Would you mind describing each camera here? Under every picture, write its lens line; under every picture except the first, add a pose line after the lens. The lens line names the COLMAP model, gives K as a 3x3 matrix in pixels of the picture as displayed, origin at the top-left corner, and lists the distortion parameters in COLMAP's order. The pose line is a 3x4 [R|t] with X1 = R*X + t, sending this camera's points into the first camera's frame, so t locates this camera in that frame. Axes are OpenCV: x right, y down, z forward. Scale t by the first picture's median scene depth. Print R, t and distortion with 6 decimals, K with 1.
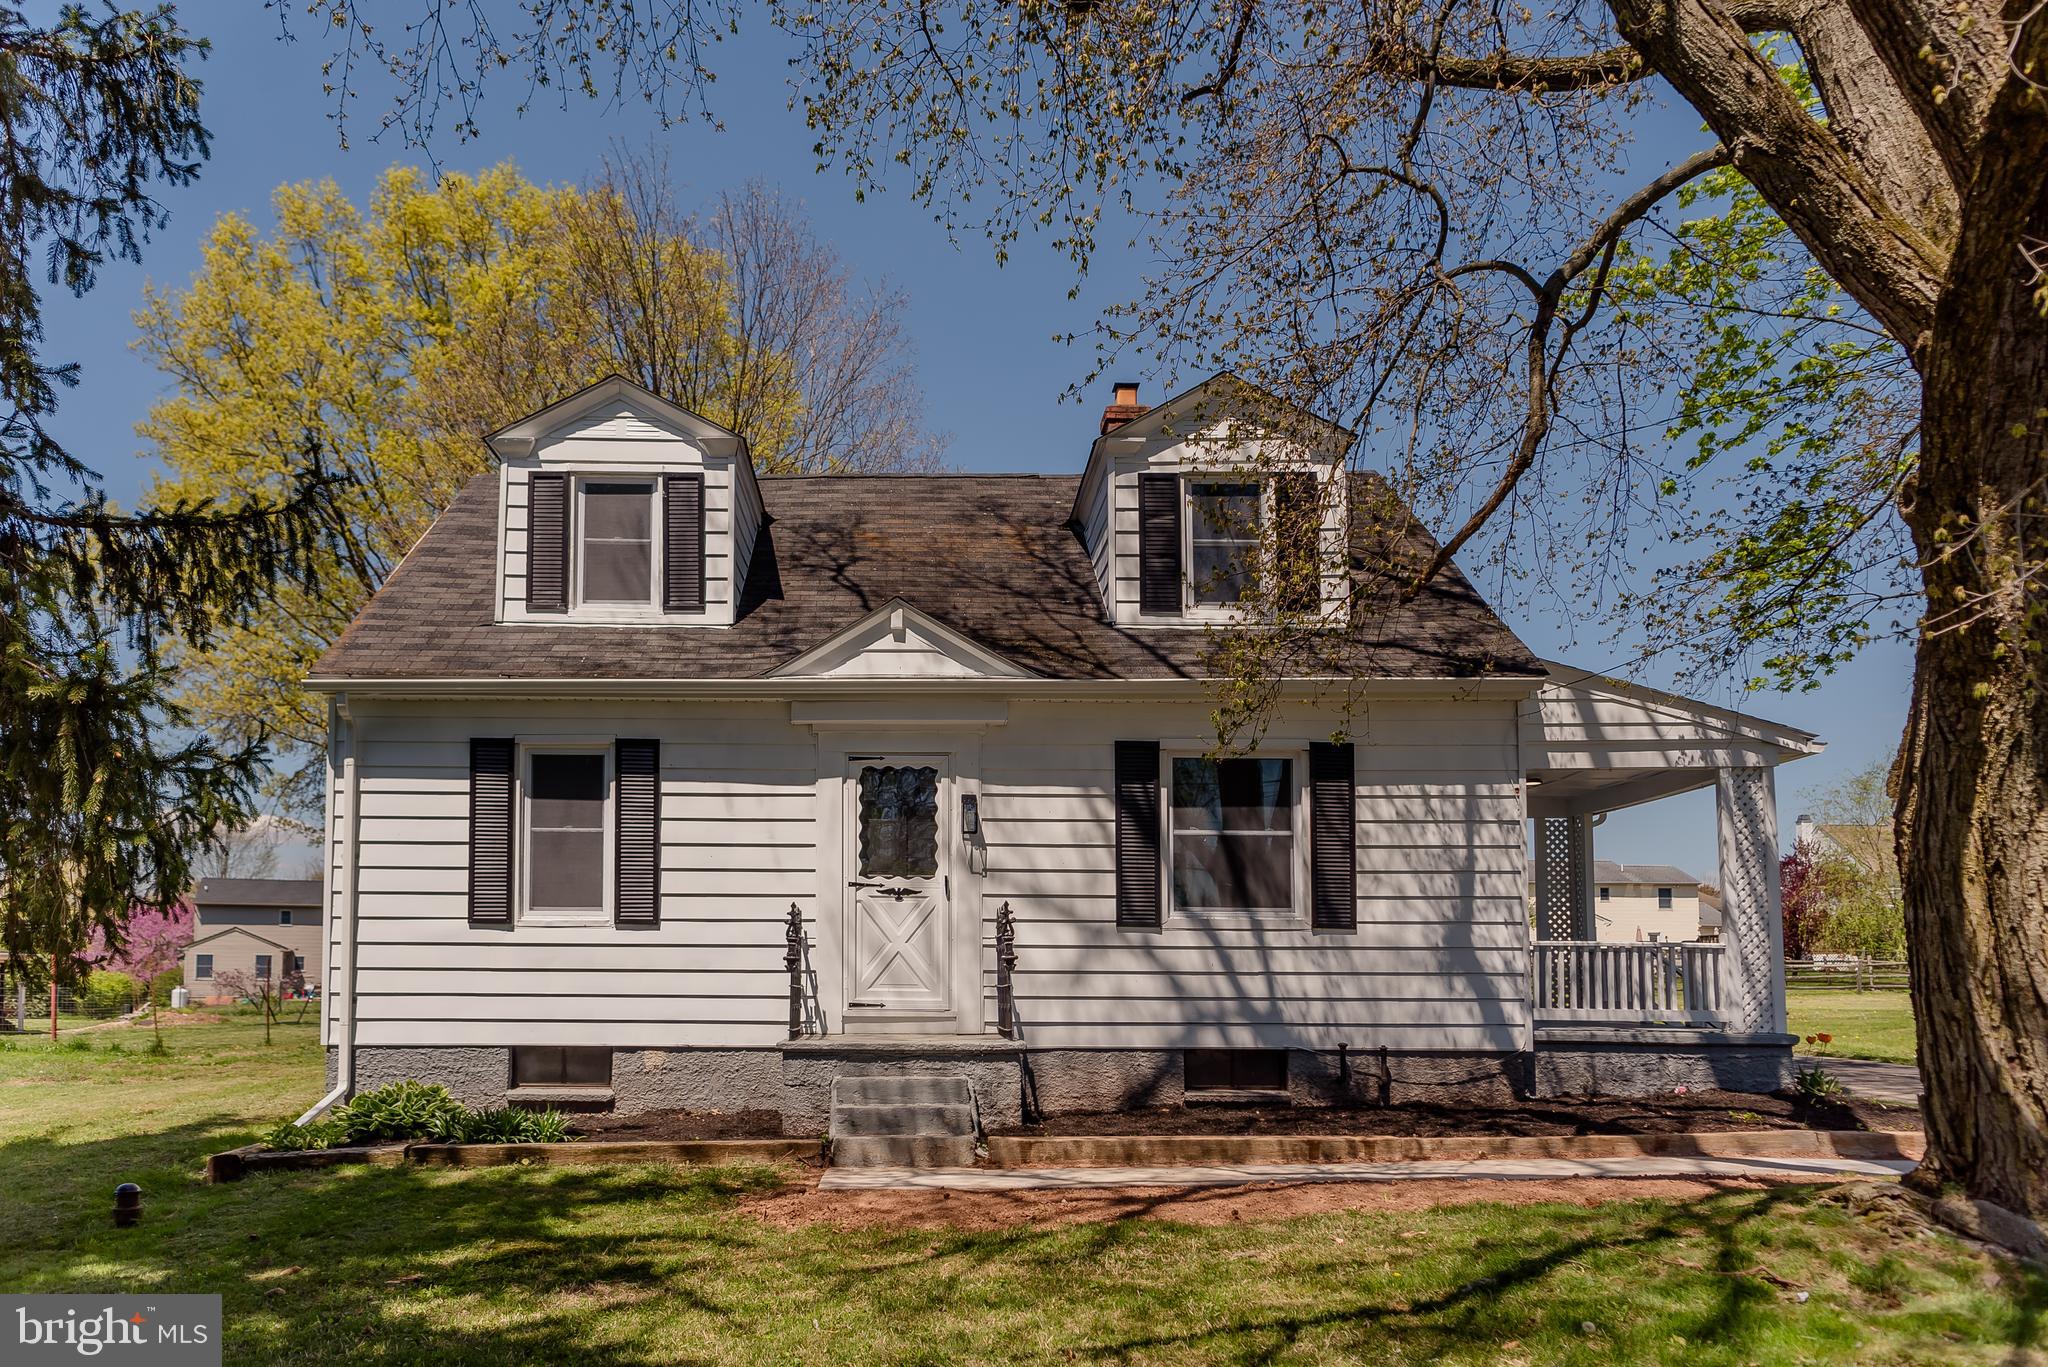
lens RADIAL K [[1388.4, 0, 1019.7], [0, 1388.4, 652.3], [0, 0, 1]] dist [0.008529, 0.000974]
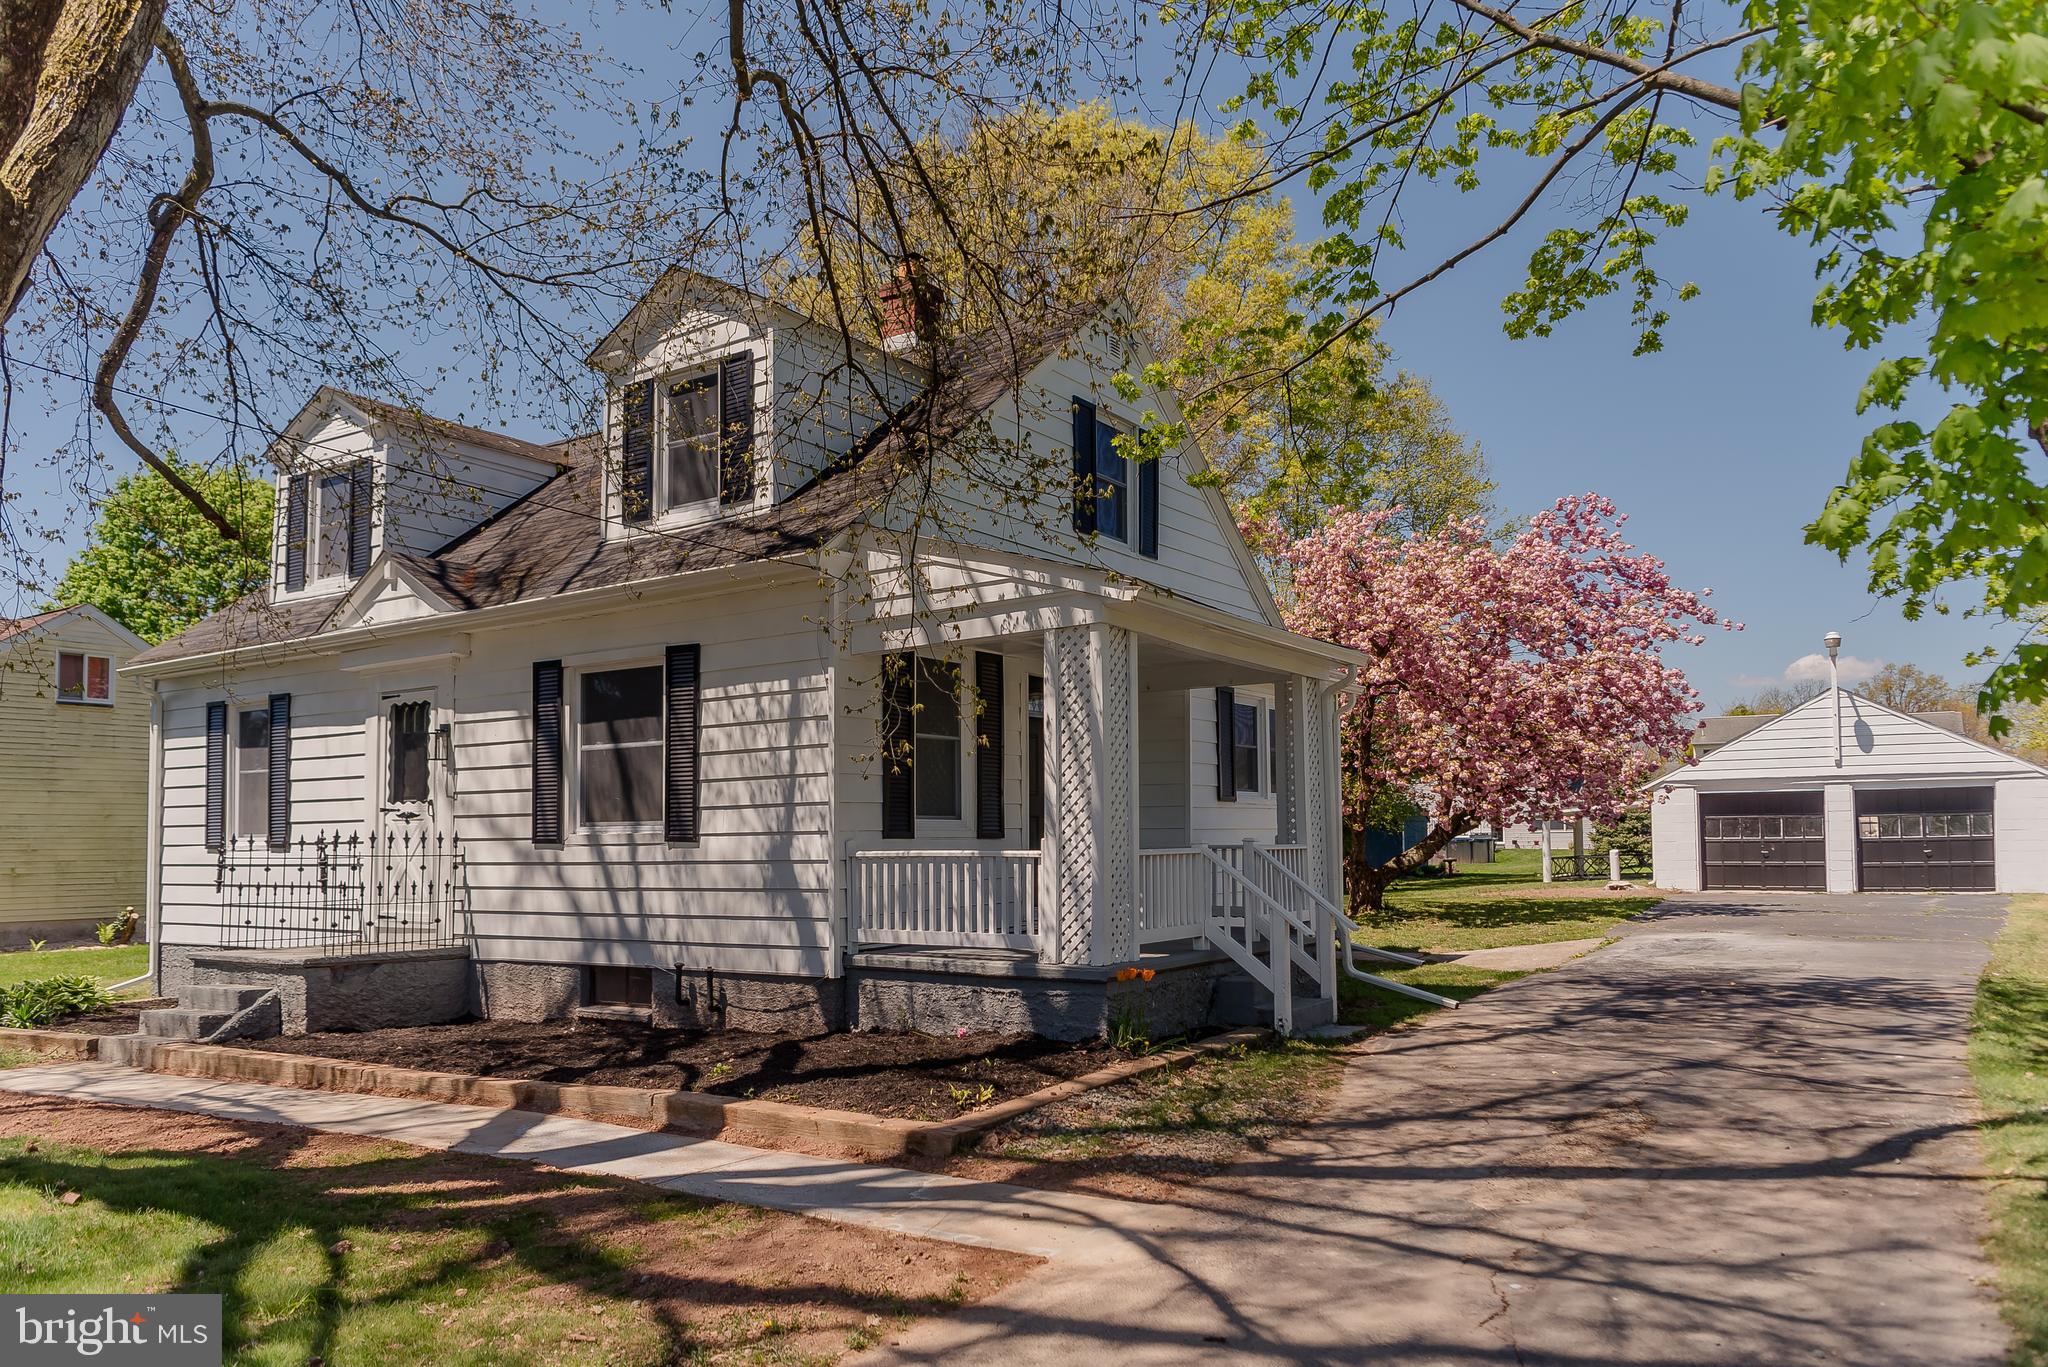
lens RADIAL K [[1419.0, 0, 1206.4], [0, 1419.0, 542.9], [0, 0, 1]] dist [-0.001997, -0.002942]
pose [[0.844510, -0.124382, -0.520895, 1.051144], [0.138695, 0.990267, -0.011600, 0.057719], [0.517268, -0.062449, 0.853542, 0.372809]]
